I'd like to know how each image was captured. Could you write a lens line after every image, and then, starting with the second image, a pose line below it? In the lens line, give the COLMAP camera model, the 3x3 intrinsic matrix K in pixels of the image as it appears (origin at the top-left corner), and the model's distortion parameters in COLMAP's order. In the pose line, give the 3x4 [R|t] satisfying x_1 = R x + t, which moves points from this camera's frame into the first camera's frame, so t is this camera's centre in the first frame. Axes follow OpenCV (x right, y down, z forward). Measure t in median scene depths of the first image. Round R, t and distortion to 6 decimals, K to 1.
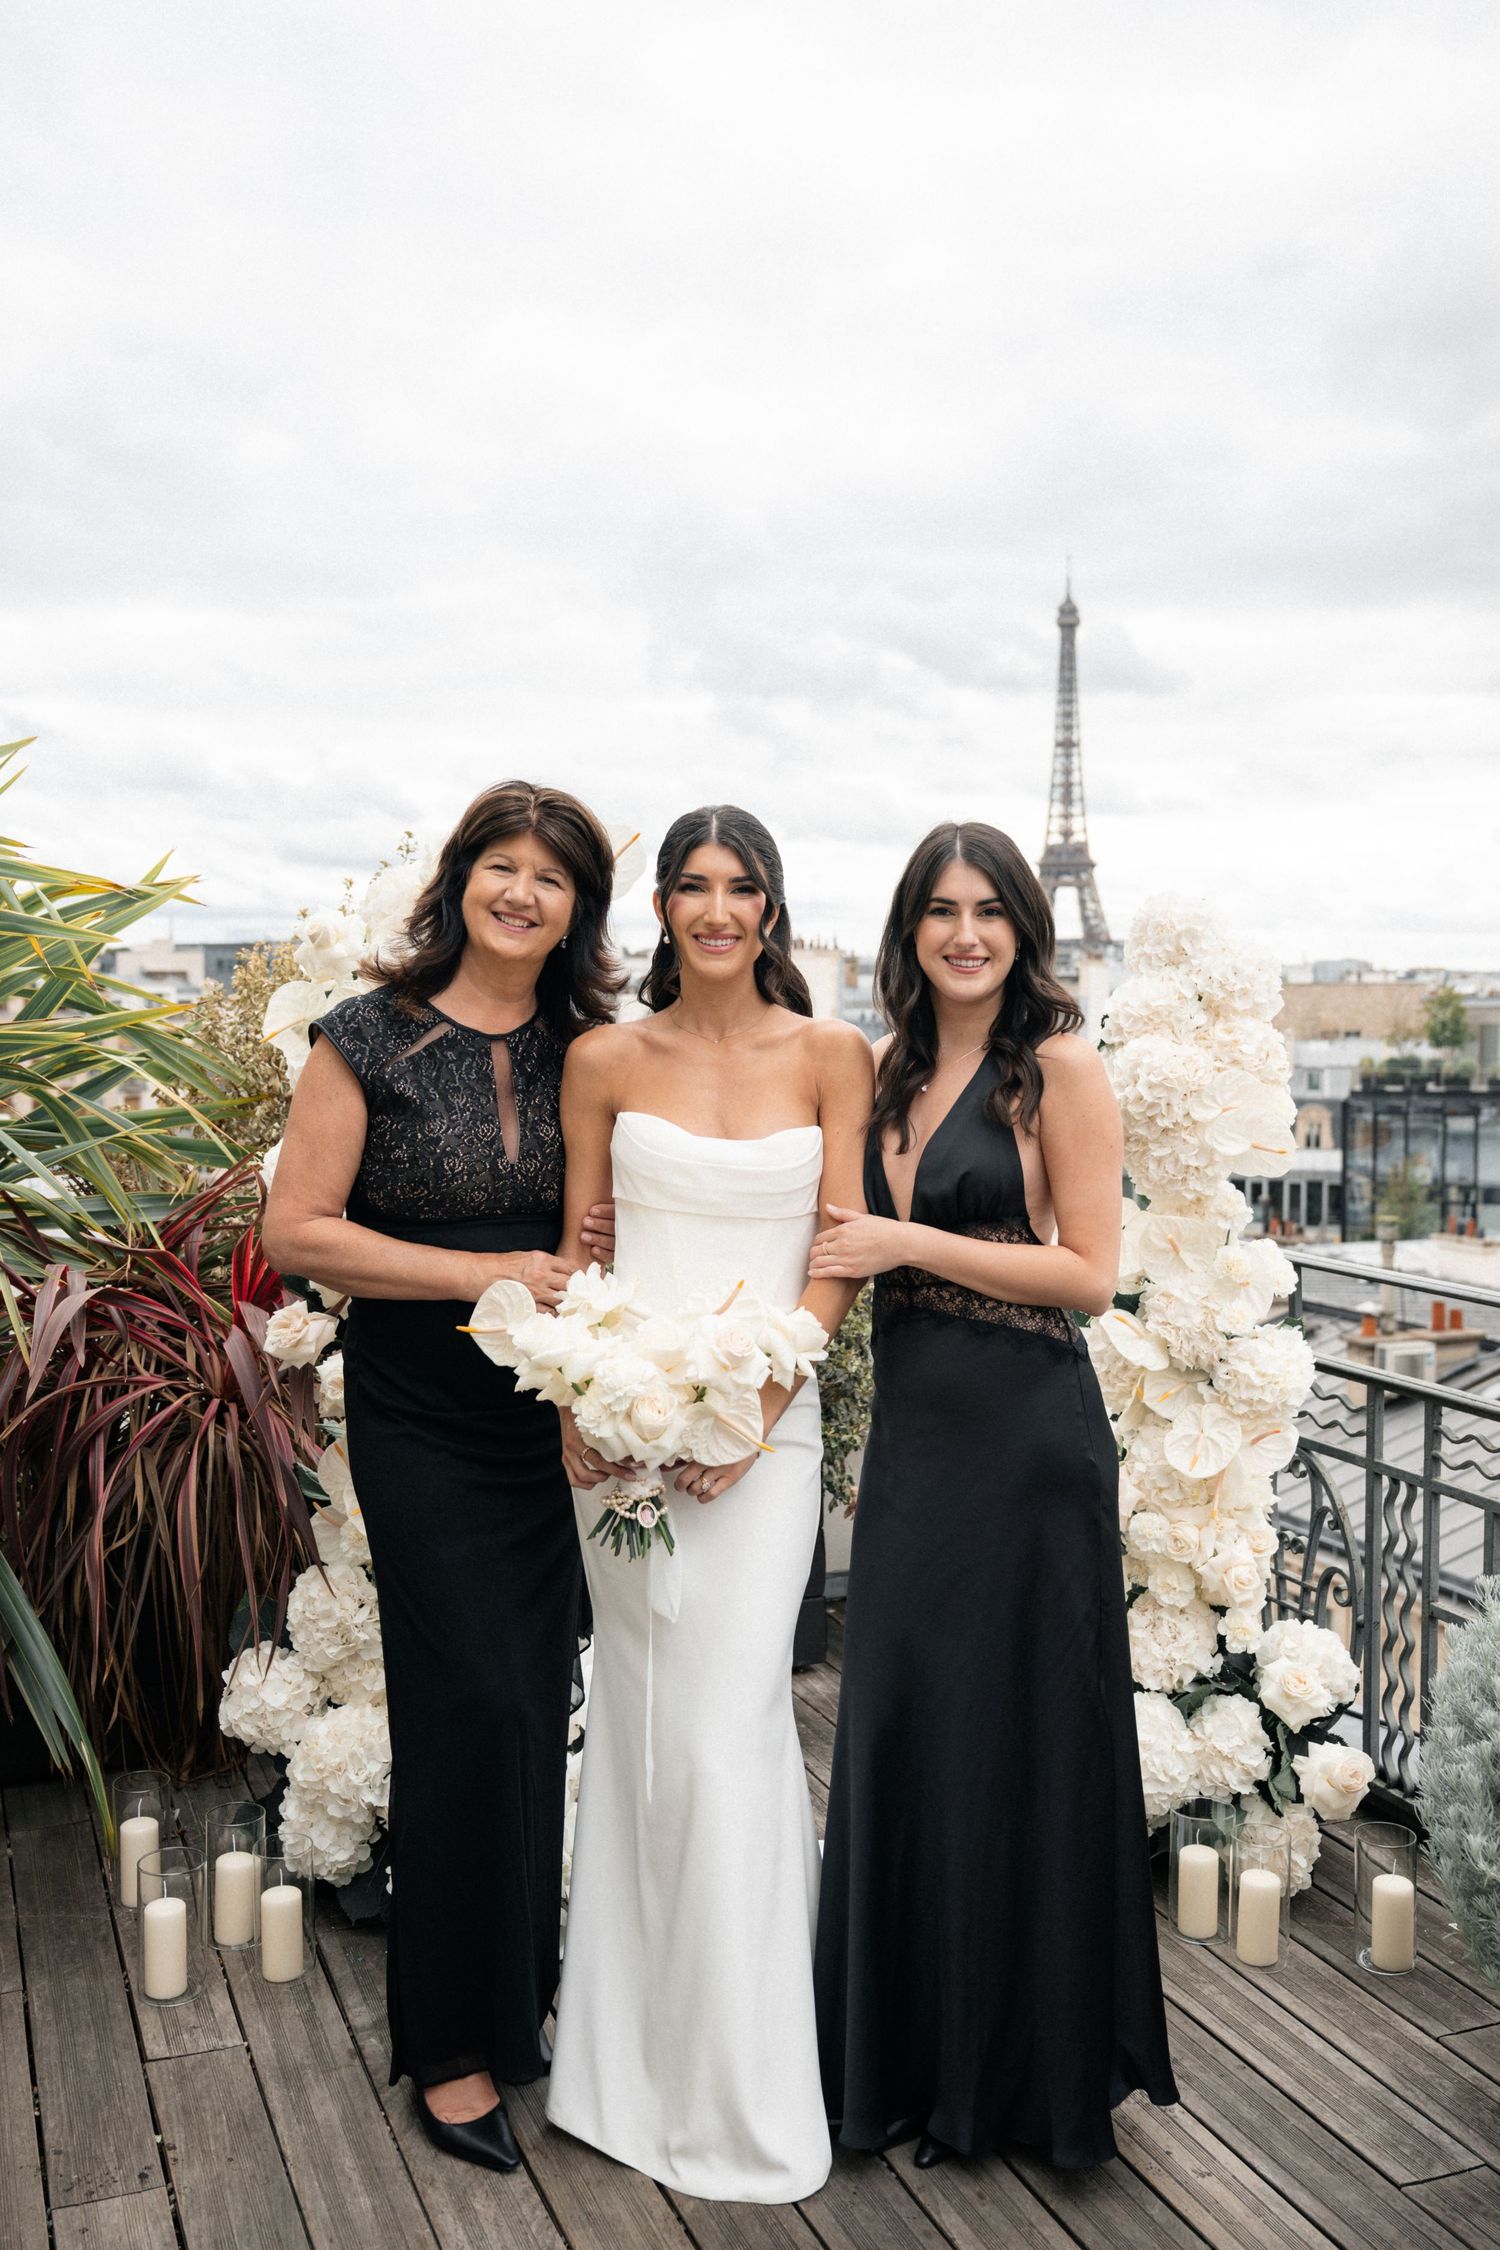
lens RADIAL K [[2052.5, 0, 747.0], [0, 2052.5, 1111.4], [0, 0, 1]] dist [0.012268, -0.004975]
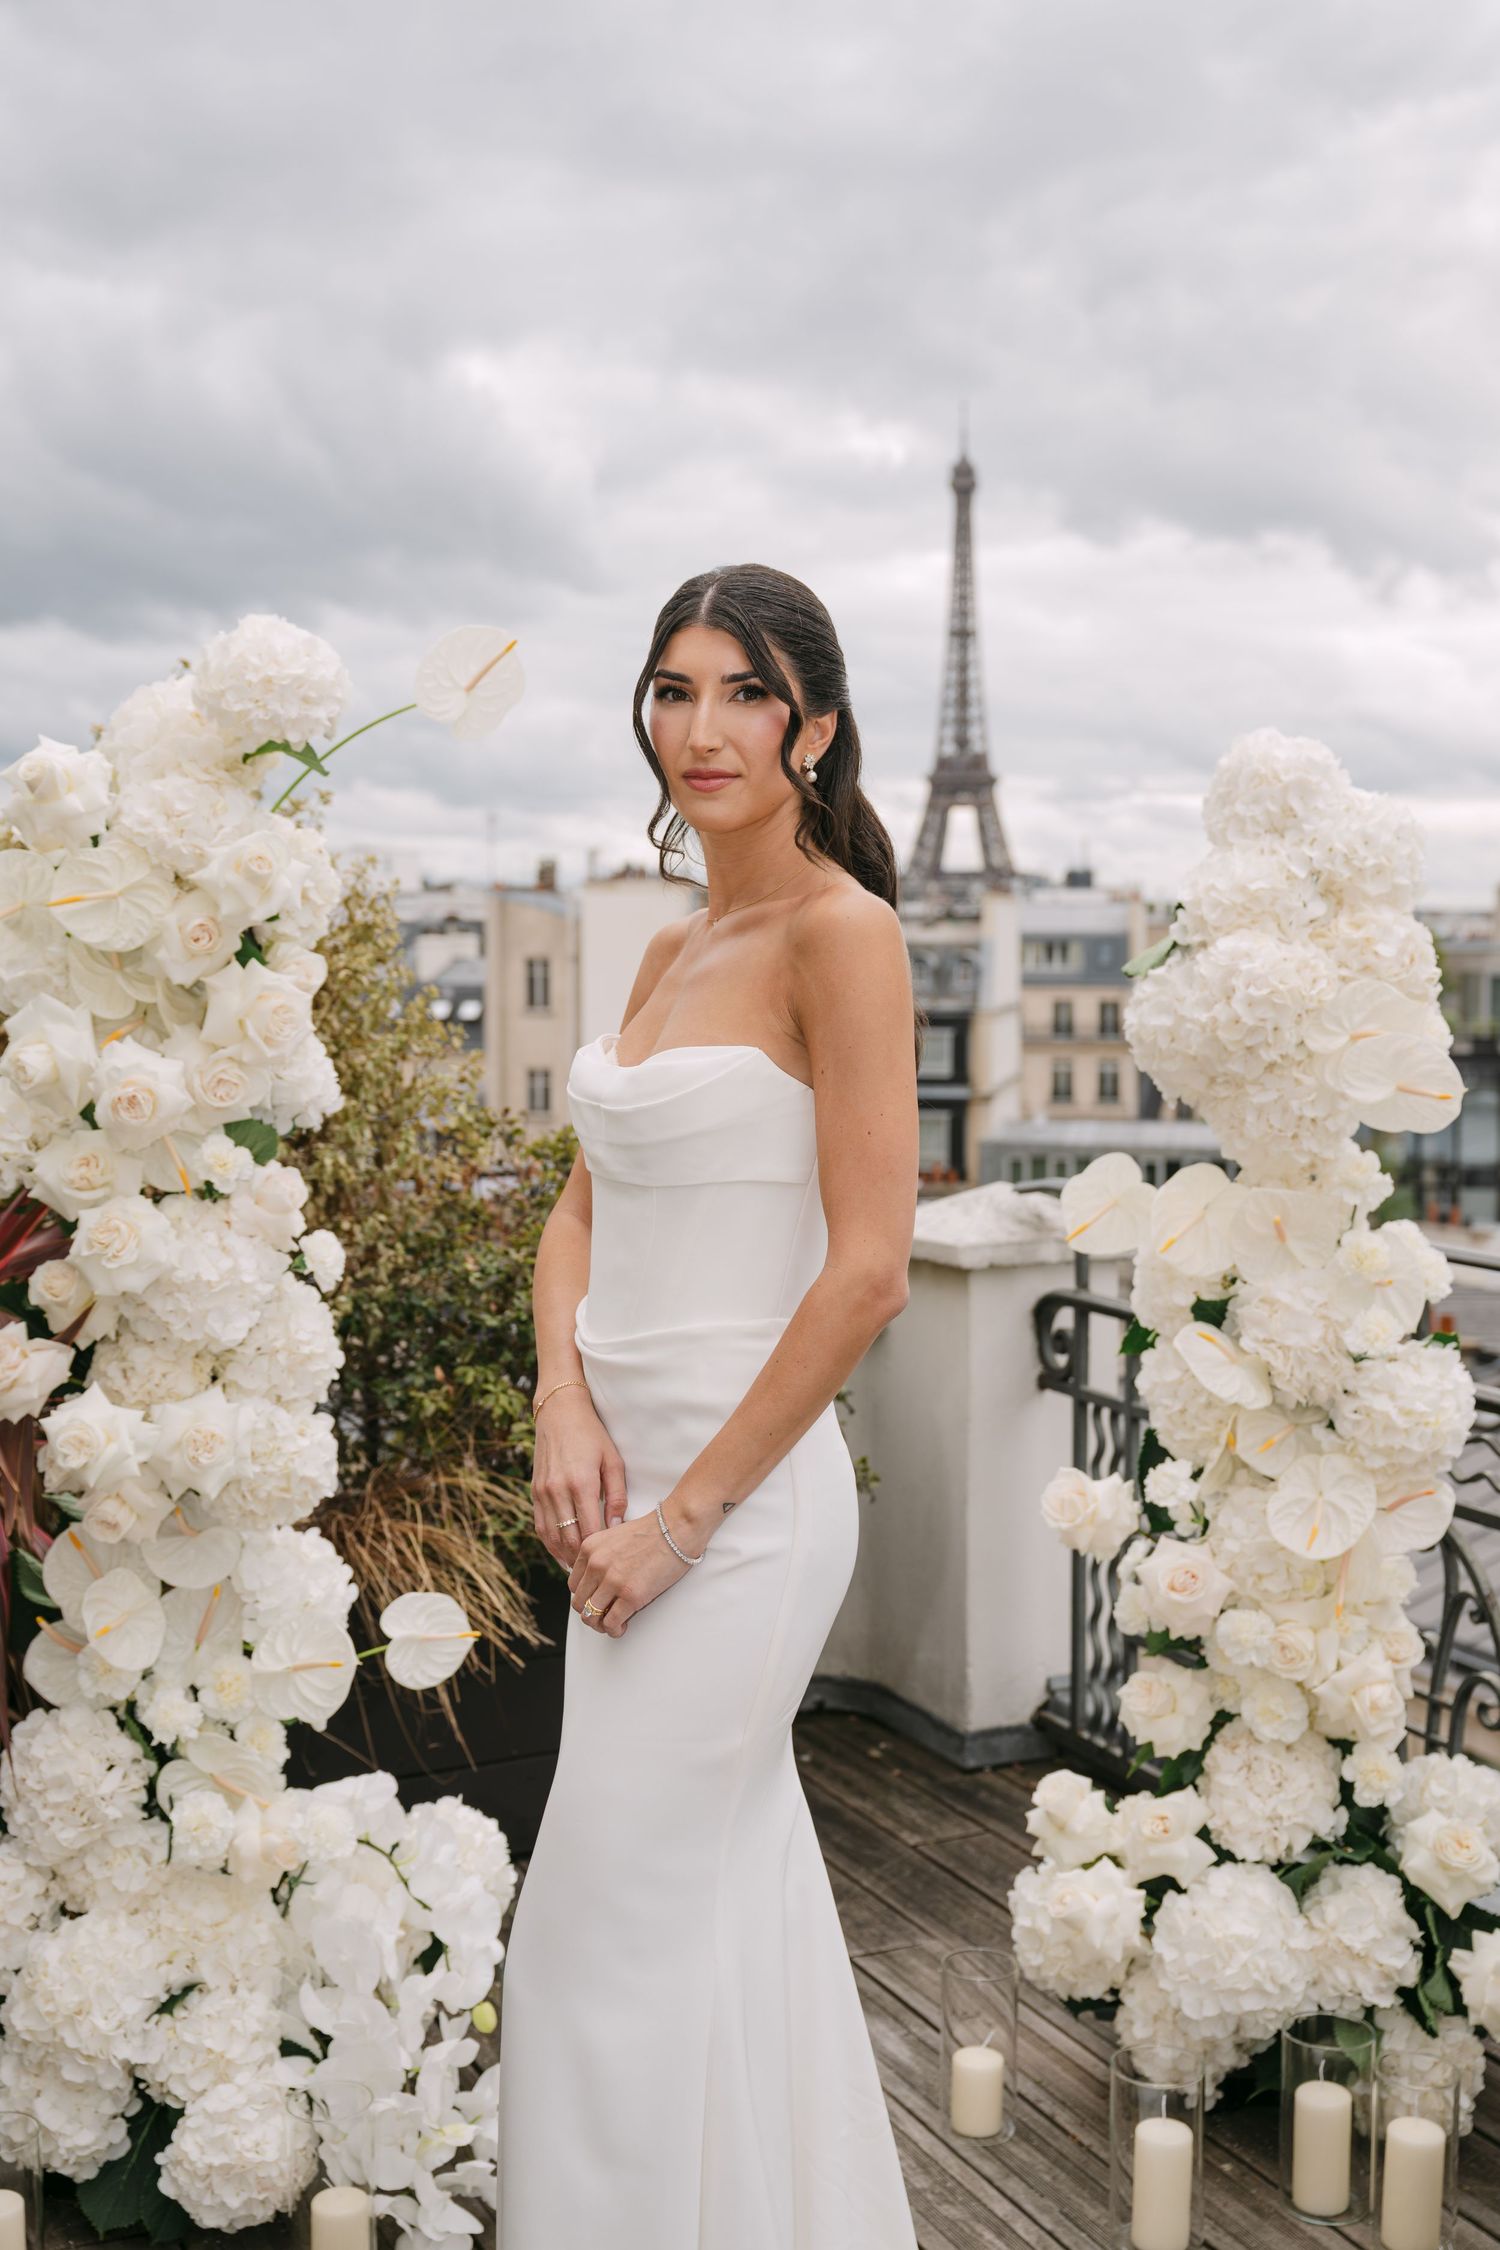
lens RADIAL K [[2512.1, 0, 748.5], [0, 2512.1, 1098.3], [0, 0, 1]] dist [0.004114, 0.000335]
pose [[0.997592, -0.004514, 0.069202, -0.033183], [0.004045, 0.999968, 0.006926, 0.013387], [-0.069231, -0.006629, 0.997579, 0.154640]]
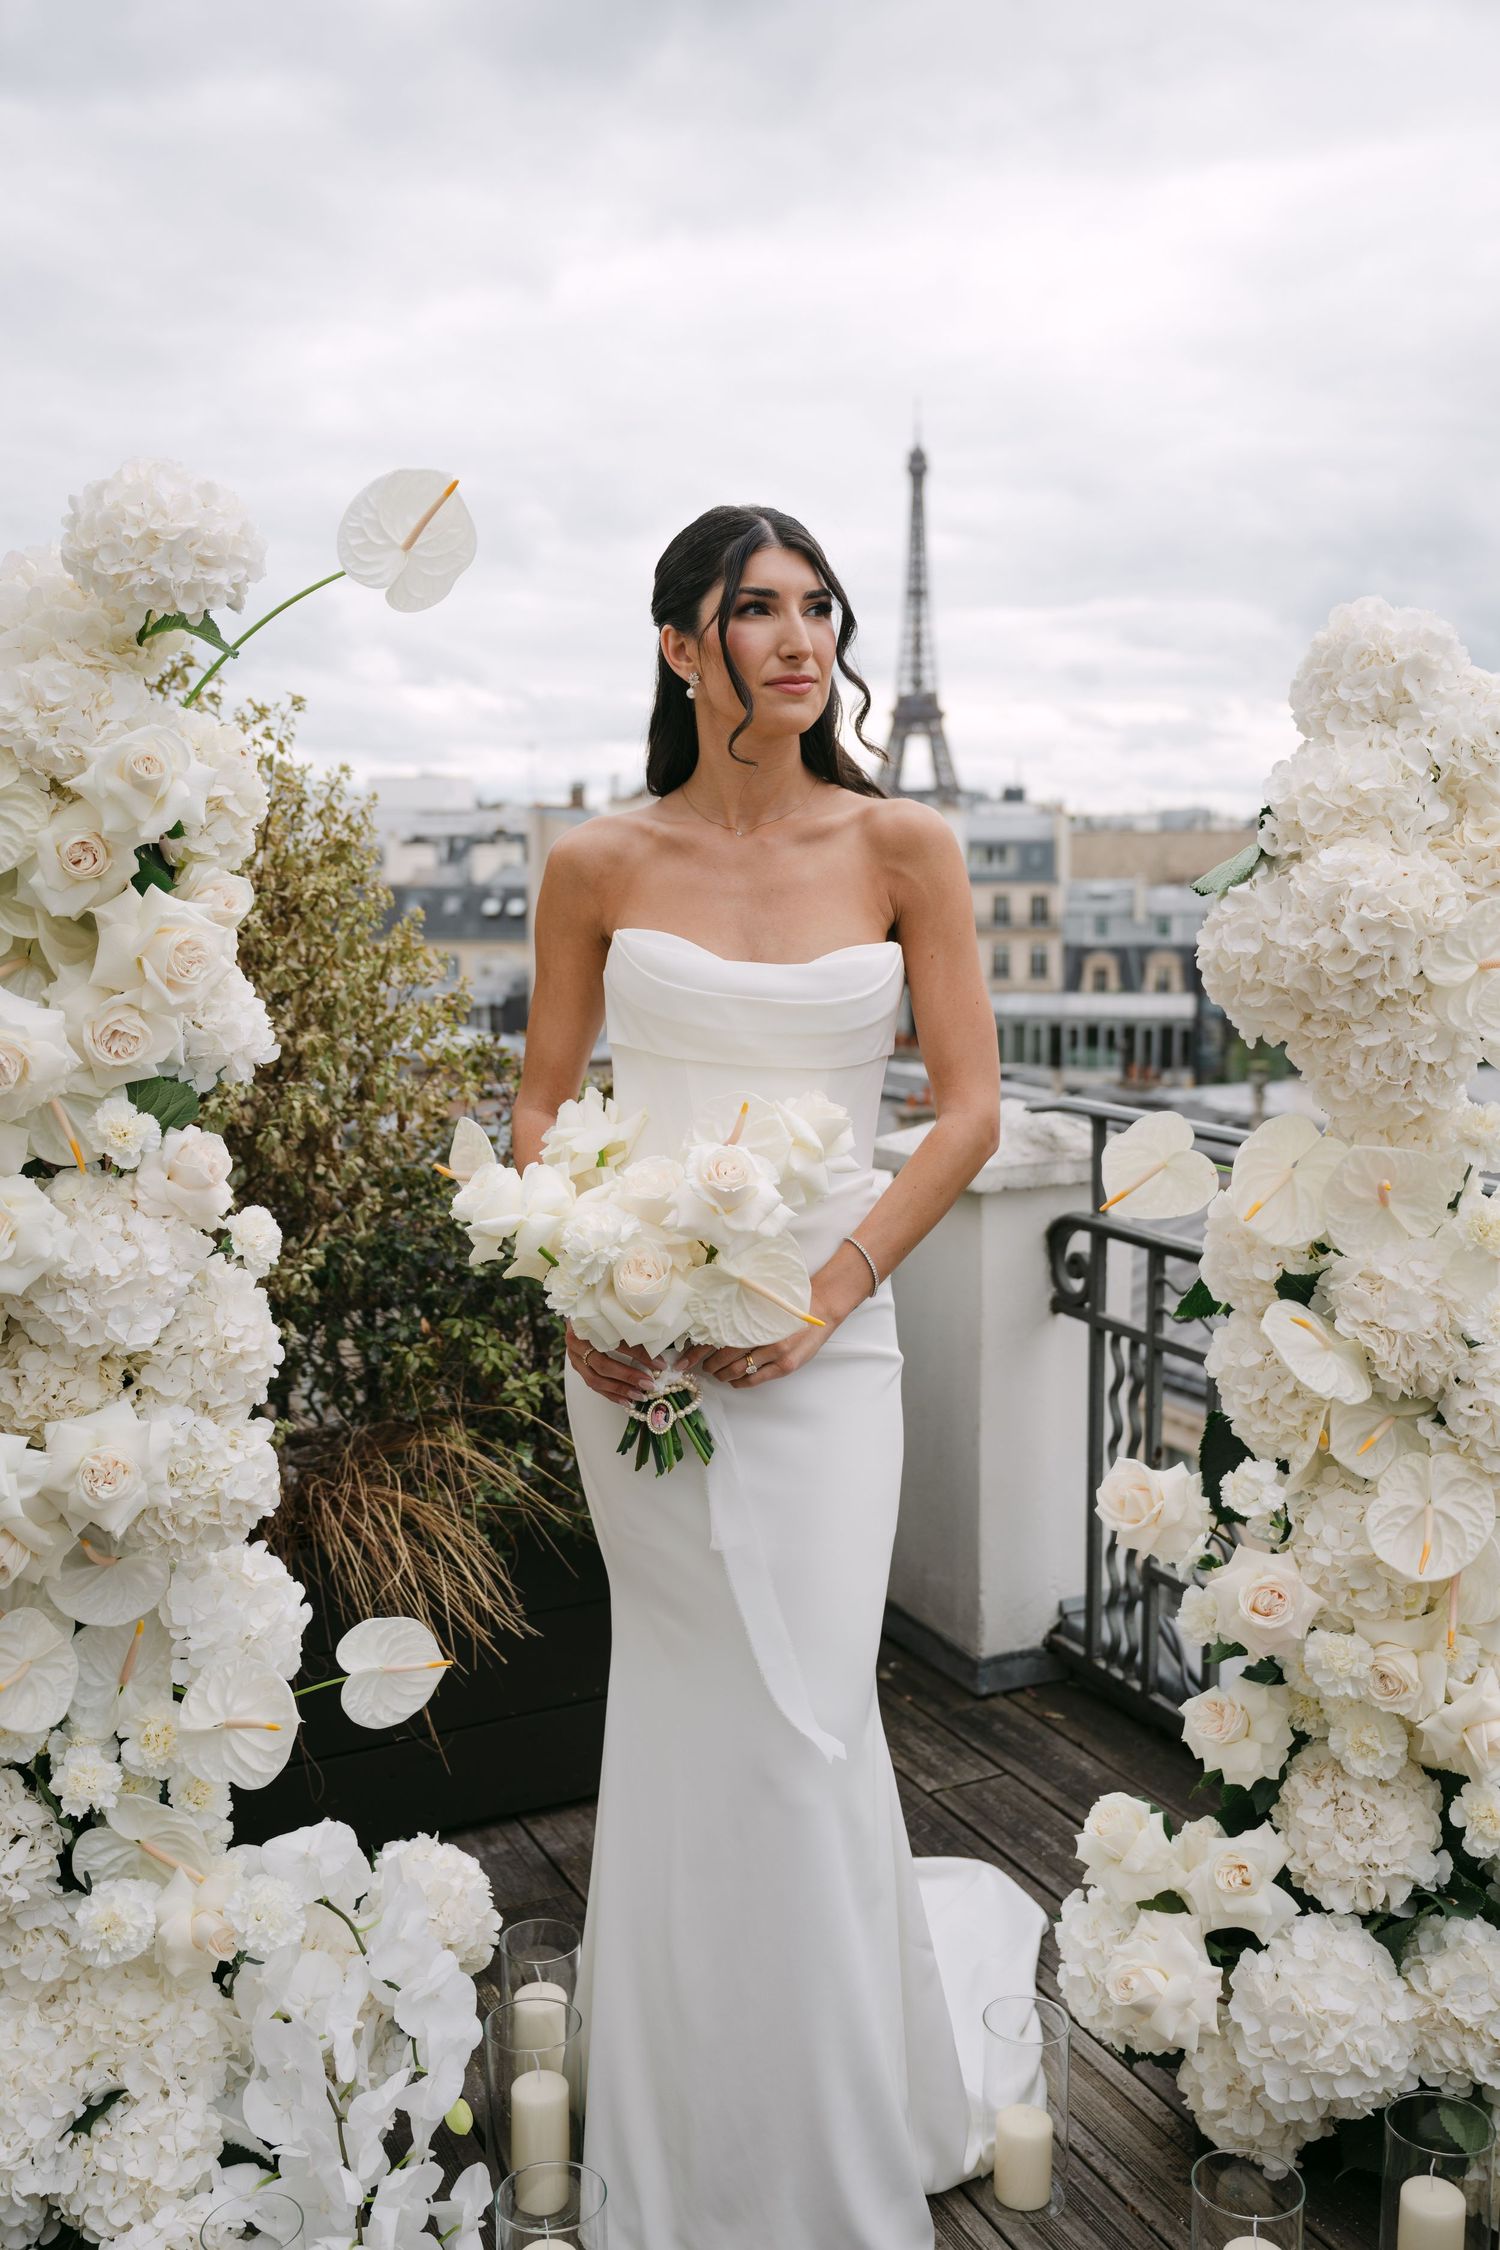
lens RADIAL K [[2028.9, 0, 755.0], [0, 2028.9, 1110.8], [0, 0, 1]] dist [-0.002572, -0.002192]
pose [[0.997167, -0.017470, 0.073166, -0.017488], [0.012096, 0.997239, 0.073261, -0.004563], [-0.074244, -0.072168, 0.994625, 0.431104]]
